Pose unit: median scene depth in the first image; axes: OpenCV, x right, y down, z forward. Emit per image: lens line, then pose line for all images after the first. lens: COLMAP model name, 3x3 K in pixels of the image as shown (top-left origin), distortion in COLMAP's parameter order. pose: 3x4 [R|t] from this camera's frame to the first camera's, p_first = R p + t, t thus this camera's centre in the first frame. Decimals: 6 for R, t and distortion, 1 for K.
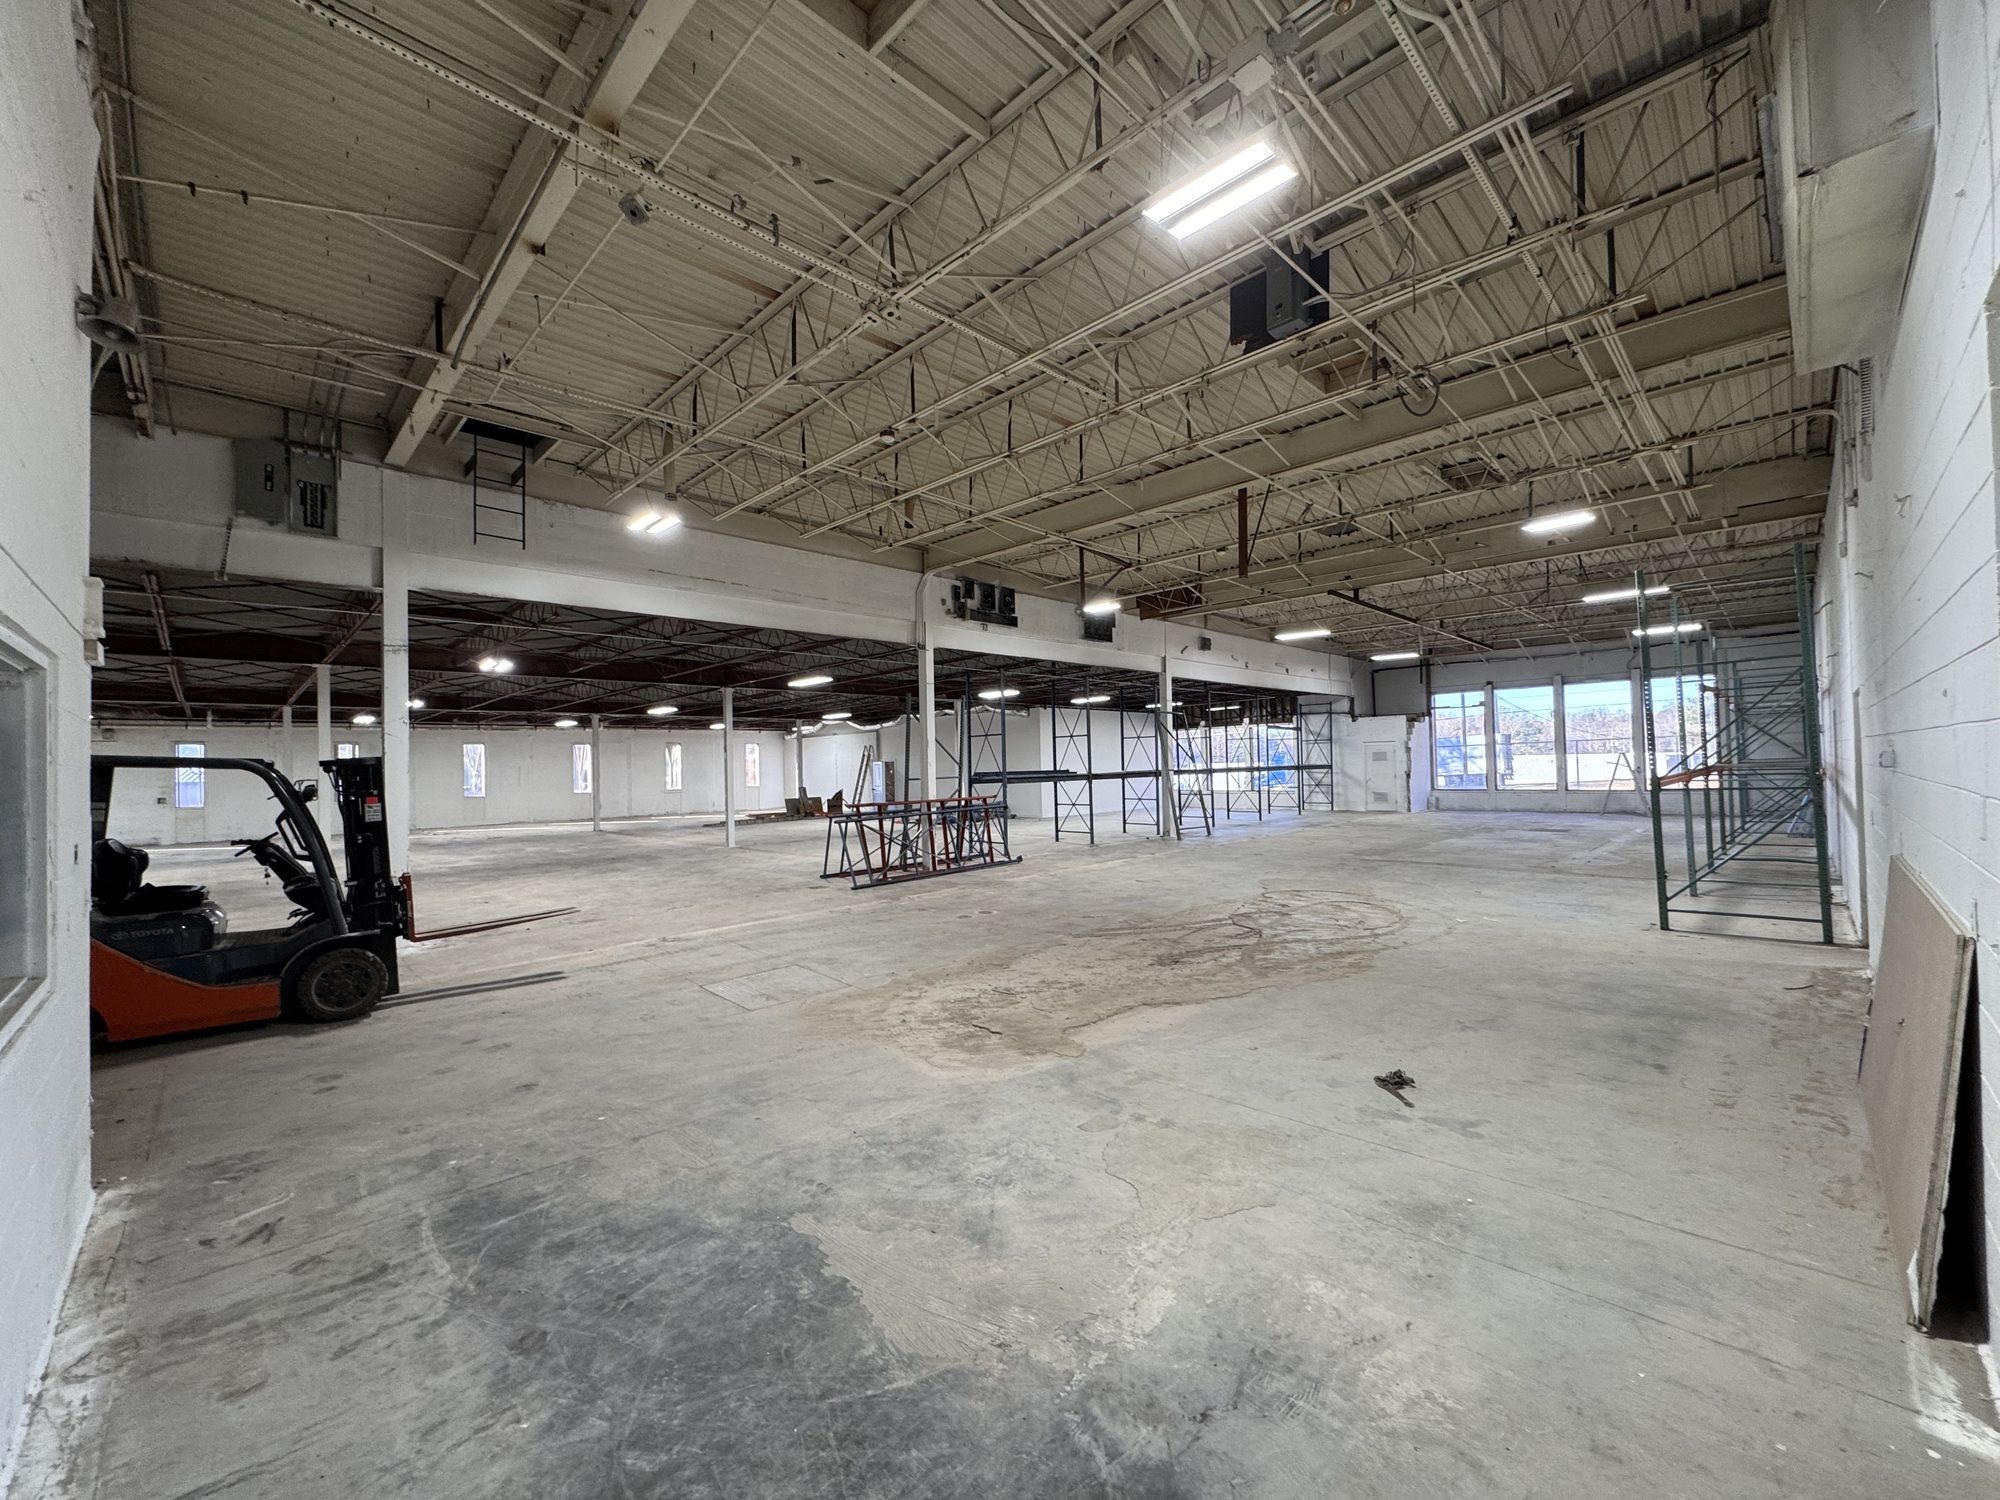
lens RADIAL K [[799.0, 0, 1000.0], [0, 799.0, 750.0], [0, 0, 1]] dist [-0.002320, 0.000044]
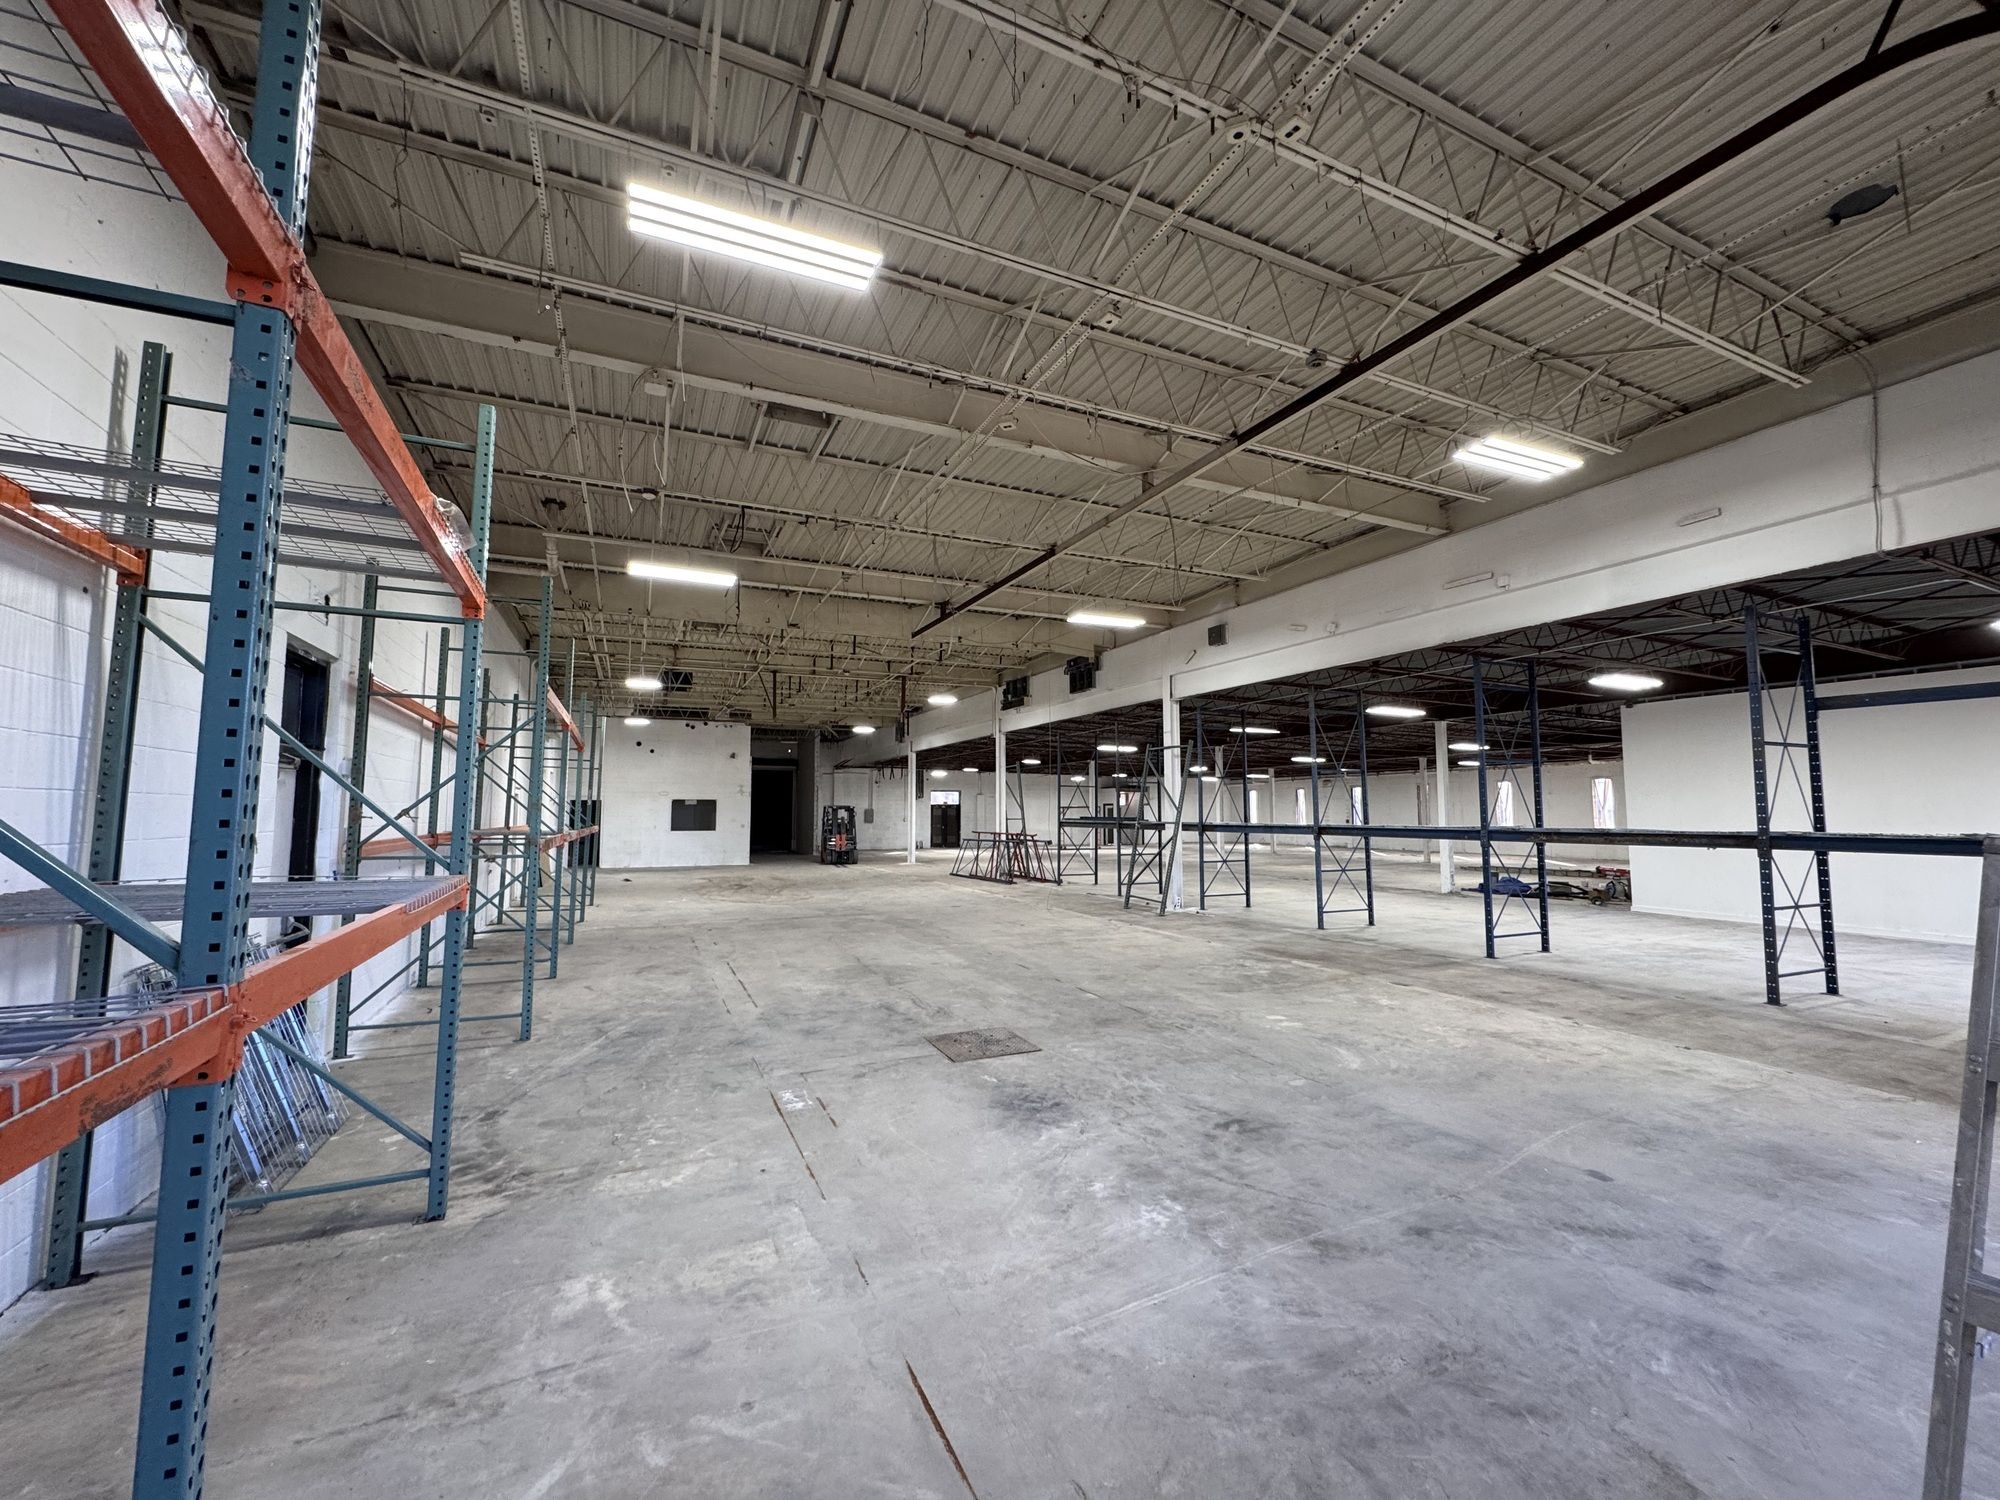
lens RADIAL K [[799.0, 0, 1000.0], [0, 799.0, 750.0], [0, 0, 1]] dist [-0.002320, 0.000044]
pose [[-0.336794, -0.056908, -0.939857, 1.016841], [0.018587, 0.997576, -0.067063, 0.006475], [0.941395, -0.040056, -0.334919, 1.125763]]
